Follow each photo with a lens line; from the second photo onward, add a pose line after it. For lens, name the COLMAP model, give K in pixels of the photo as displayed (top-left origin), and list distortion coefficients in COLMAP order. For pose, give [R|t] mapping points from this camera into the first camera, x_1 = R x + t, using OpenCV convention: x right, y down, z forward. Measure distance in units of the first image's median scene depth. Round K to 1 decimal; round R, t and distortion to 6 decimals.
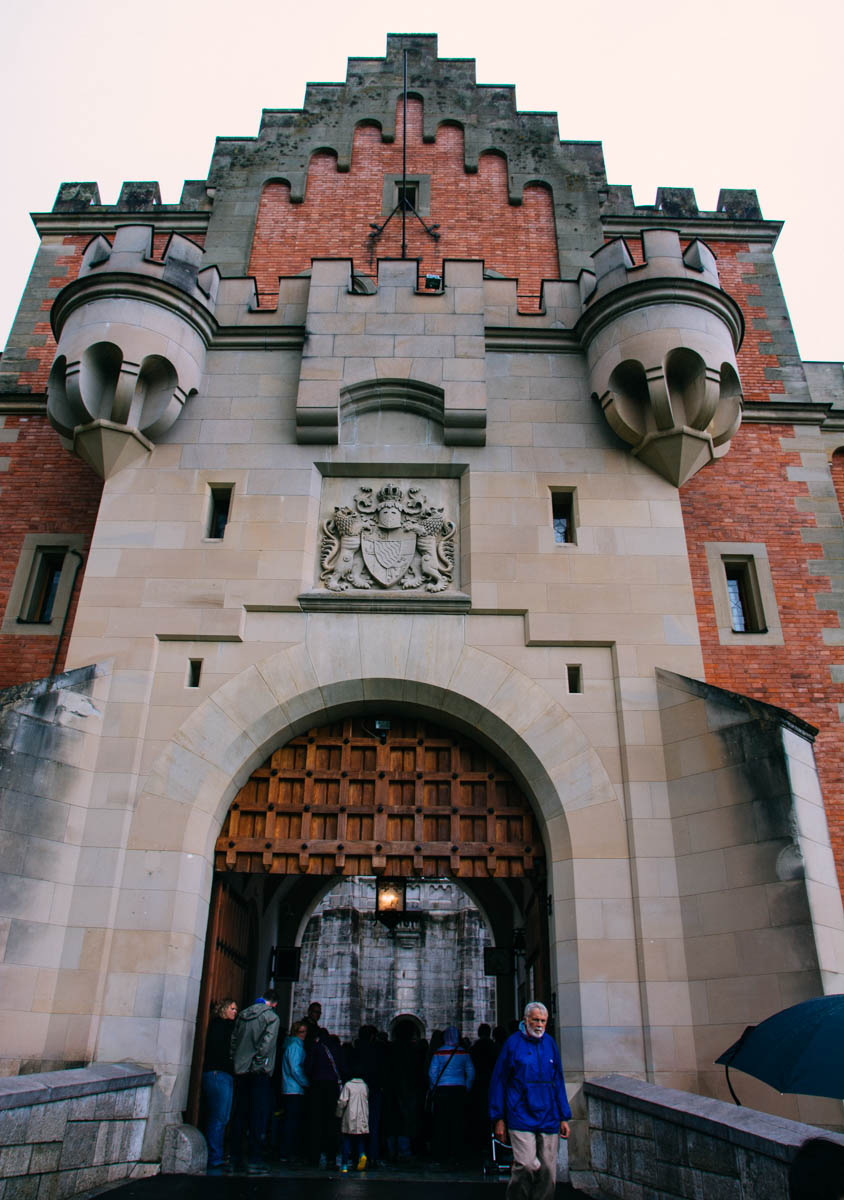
lens RADIAL K [[954.3, 0, 416.3], [0, 954.3, 598.0], [0, 0, 1]] dist [-0.063033, -0.003623]
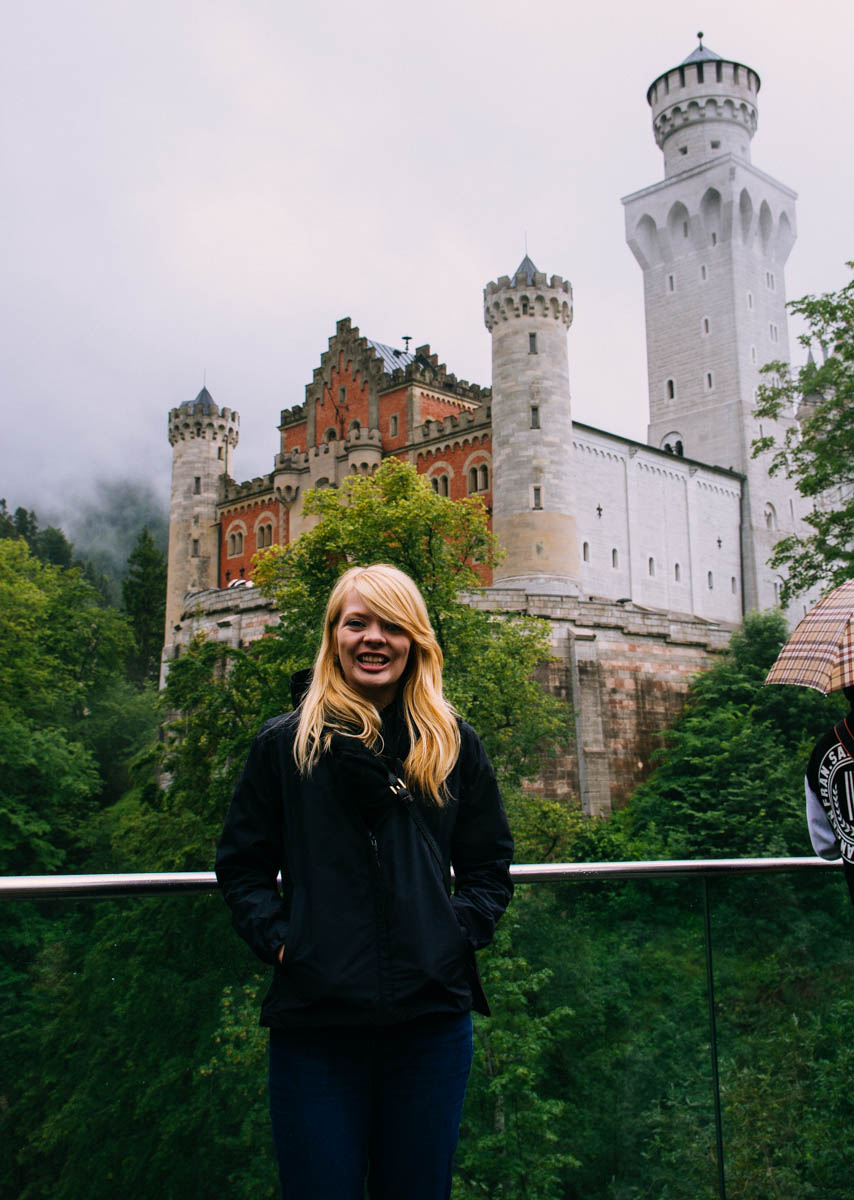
lens RADIAL K [[1214.4, 0, 430.5], [0, 1214.4, 594.3], [0, 0, 1]] dist [-0.005147, 0.000000]
pose [[0.702755, -0.131151, -0.699239, 3.238003], [0.358691, 0.914114, 0.189041, -0.477177], [0.614391, -0.383660, 0.689441, -2.172393]]
